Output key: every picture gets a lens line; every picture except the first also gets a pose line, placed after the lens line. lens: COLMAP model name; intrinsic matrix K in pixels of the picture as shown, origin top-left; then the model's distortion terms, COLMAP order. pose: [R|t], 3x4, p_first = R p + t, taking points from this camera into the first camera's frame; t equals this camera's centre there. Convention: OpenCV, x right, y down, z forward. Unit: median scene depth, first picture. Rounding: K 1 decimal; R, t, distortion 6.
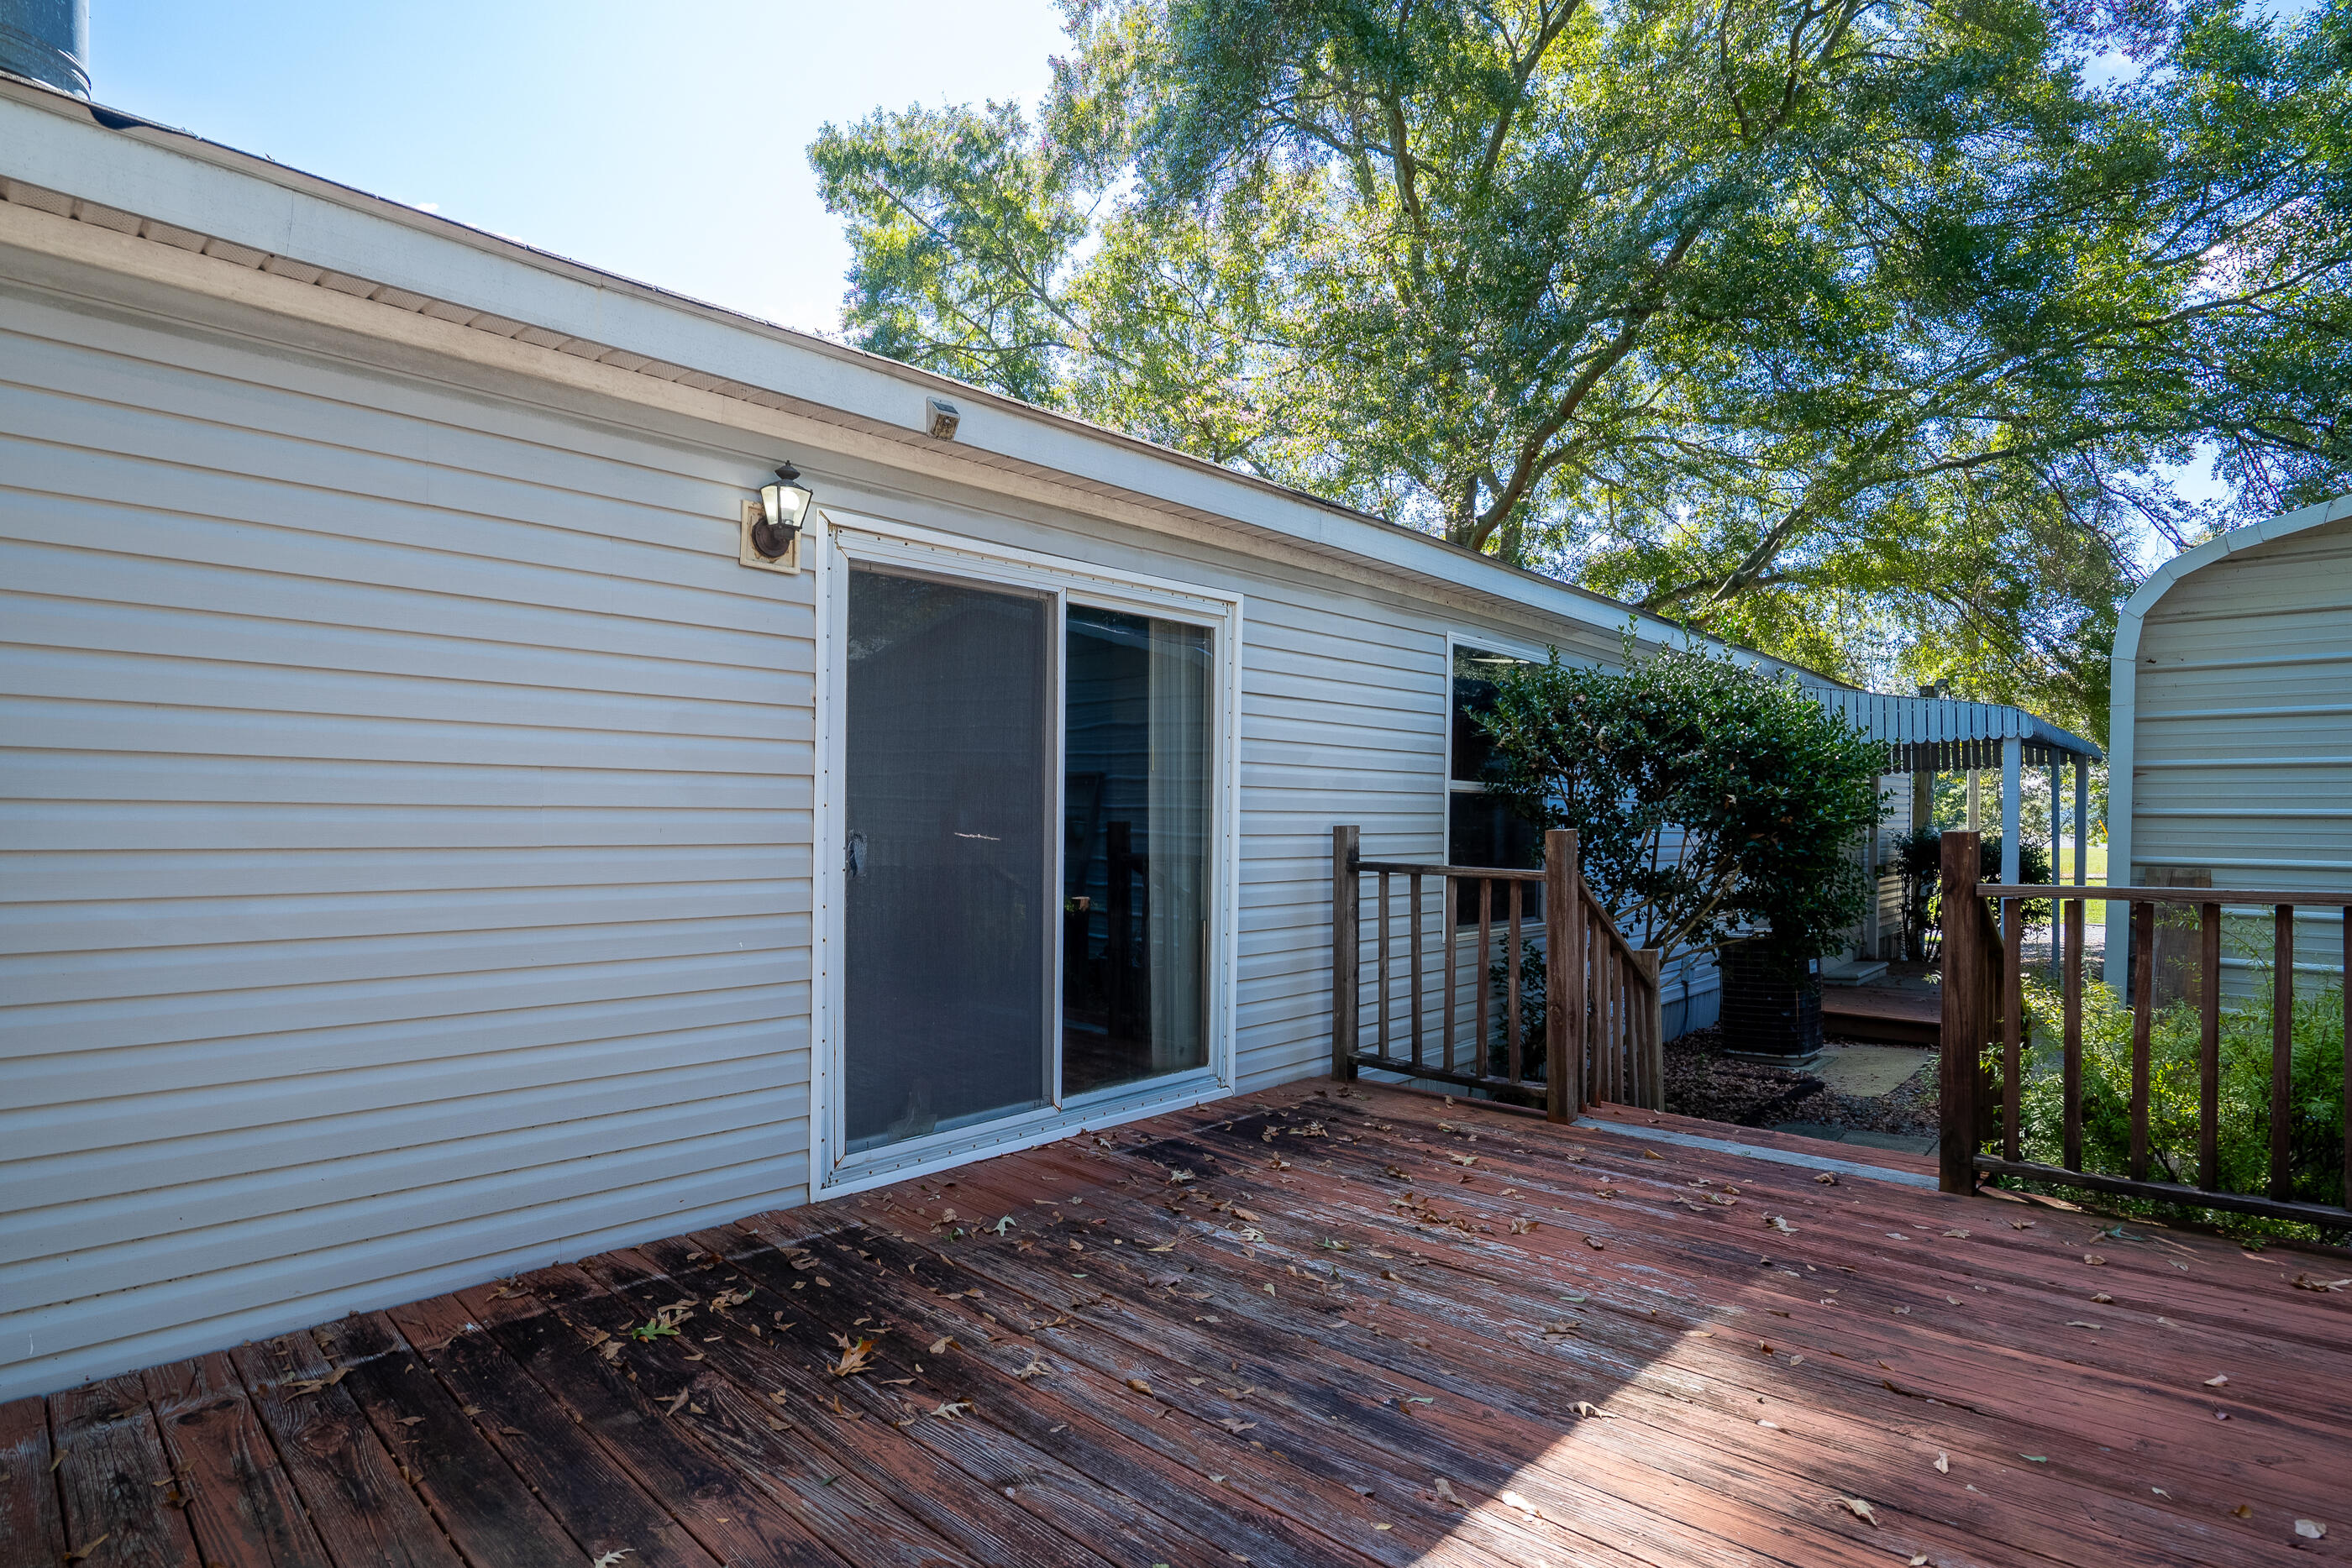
lens RADIAL K [[1179.5, 0, 1170.7], [0, 1179.5, 809.9], [0, 0, 1]] dist [-0.036572, 0.000831]
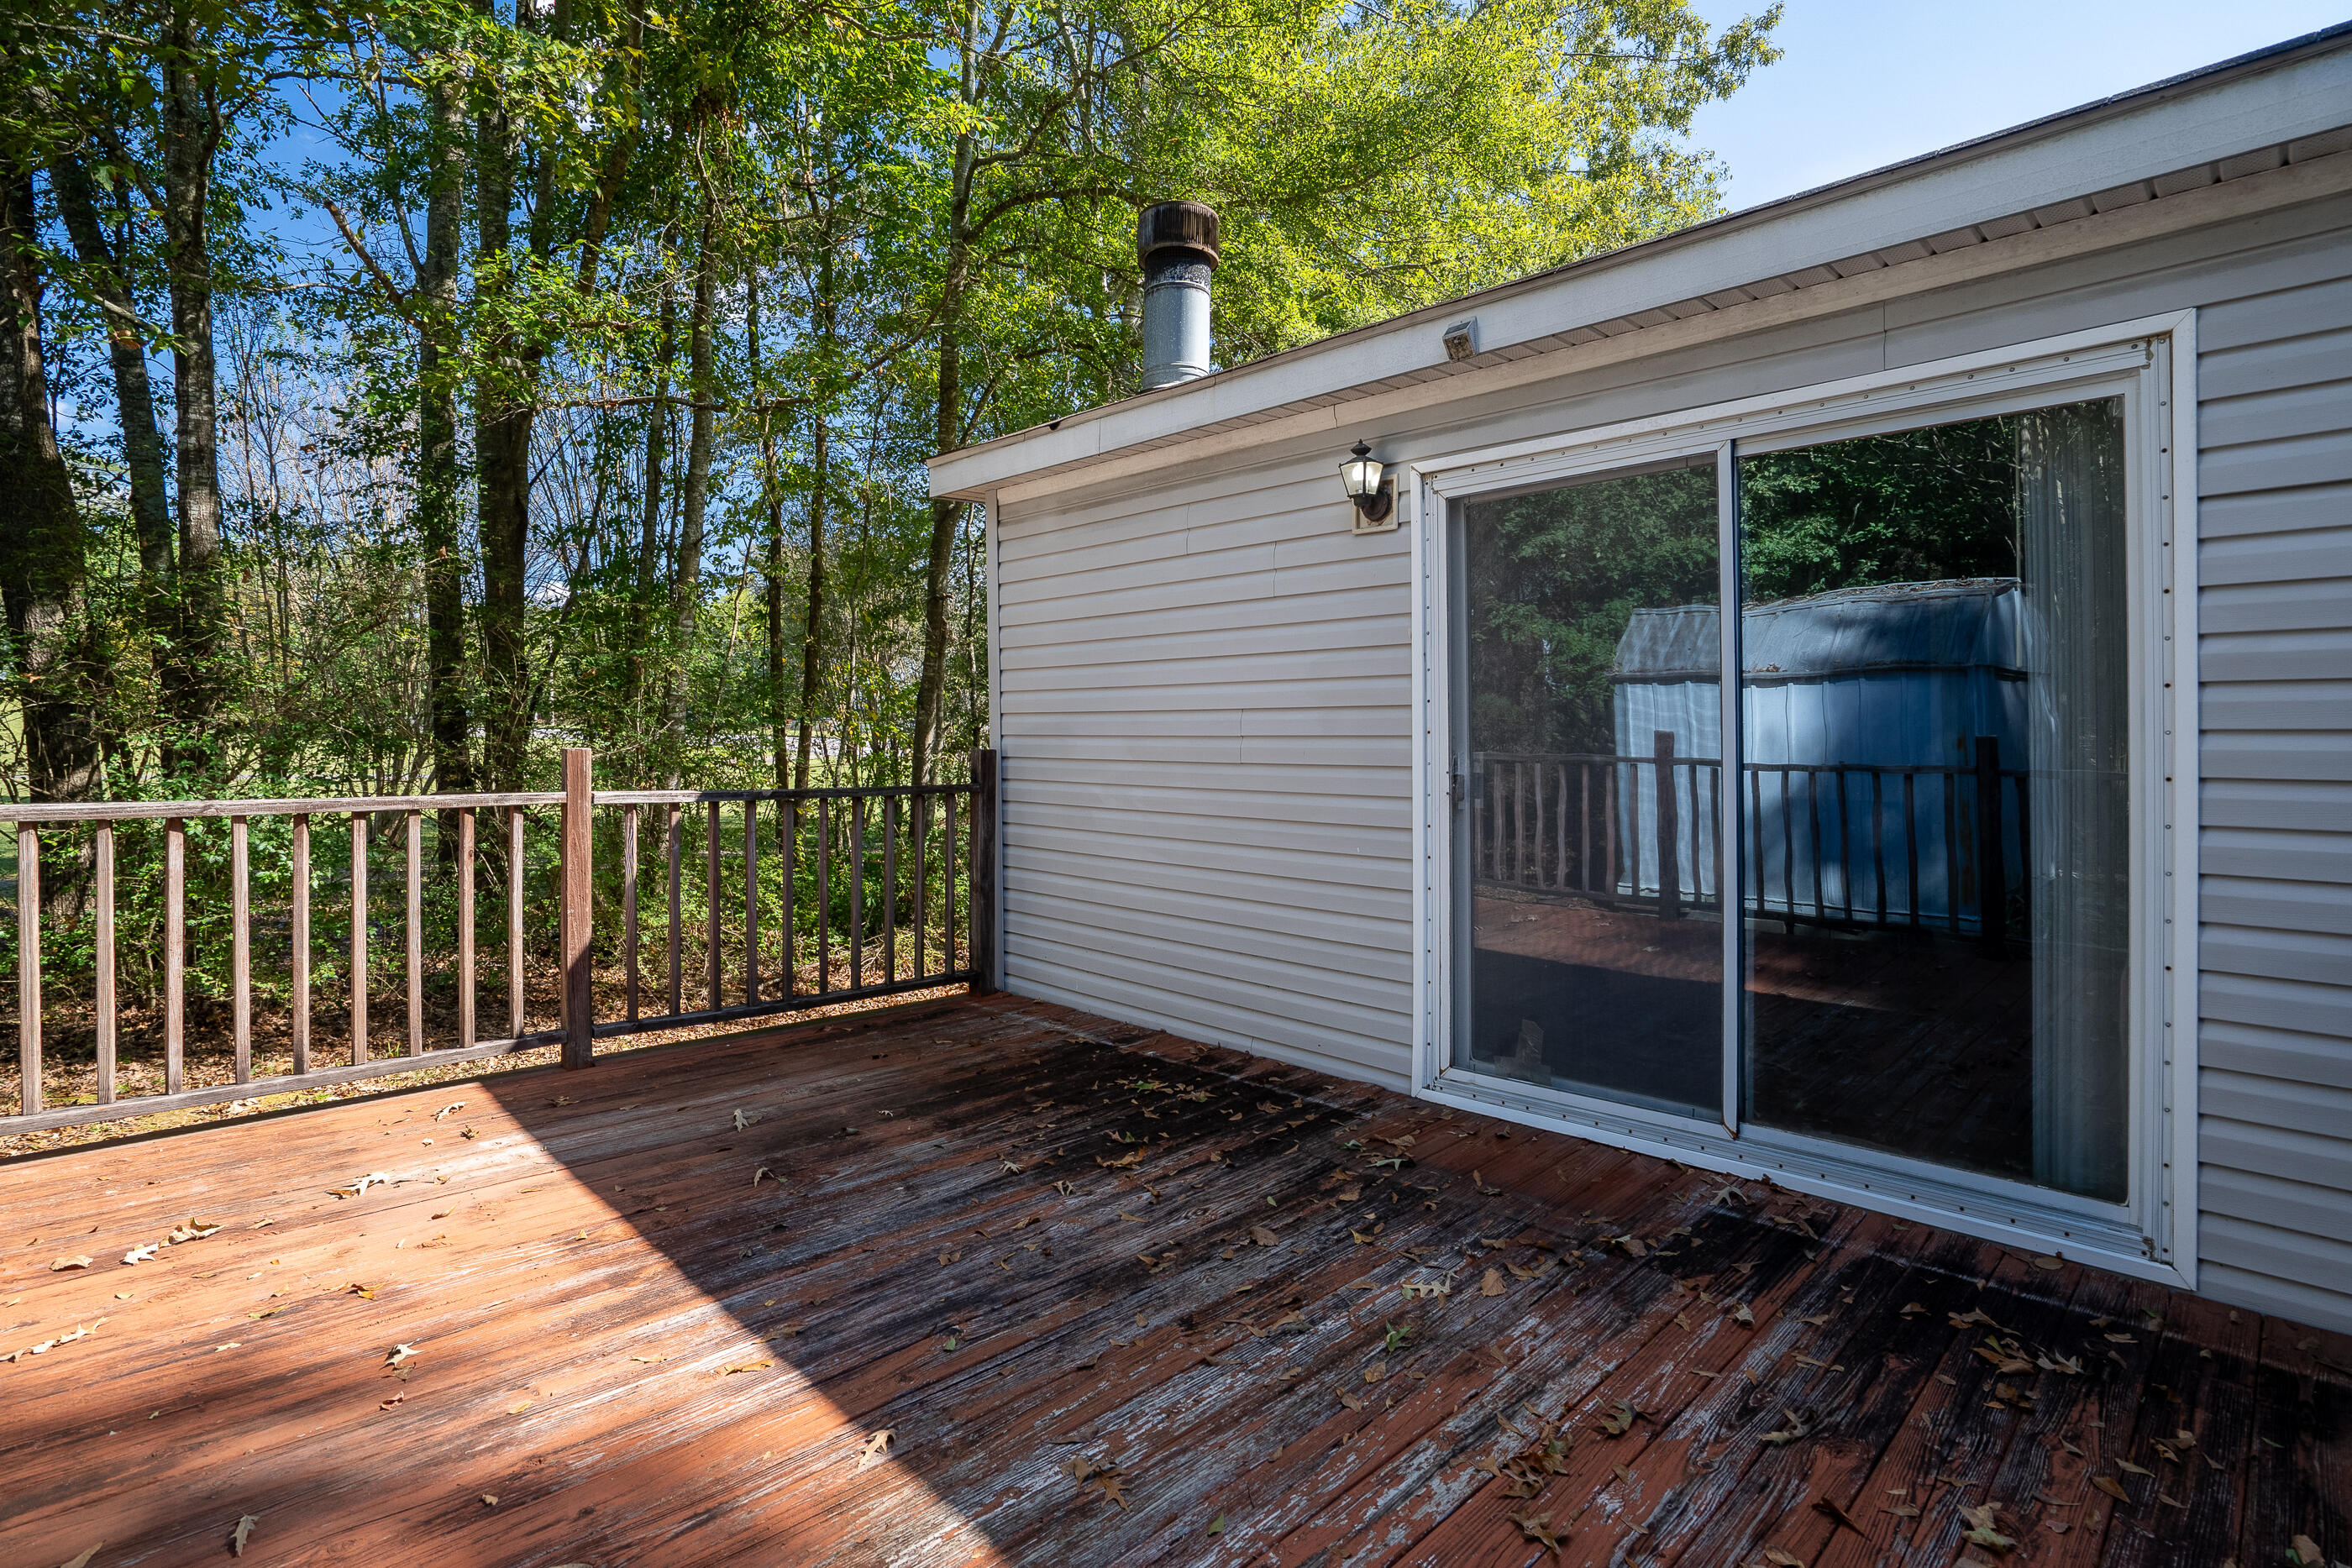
lens RADIAL K [[1135.9, 0, 1180.4], [0, 1135.9, 694.1], [0, 0, 1]] dist [-0.036519, 0.000478]
pose [[-0.020739, -0.046329, -0.998711, 0.761416], [0.002582, 0.998920, -0.046392, 0.008584], [0.999782, -0.003541, -0.020597, 0.797579]]
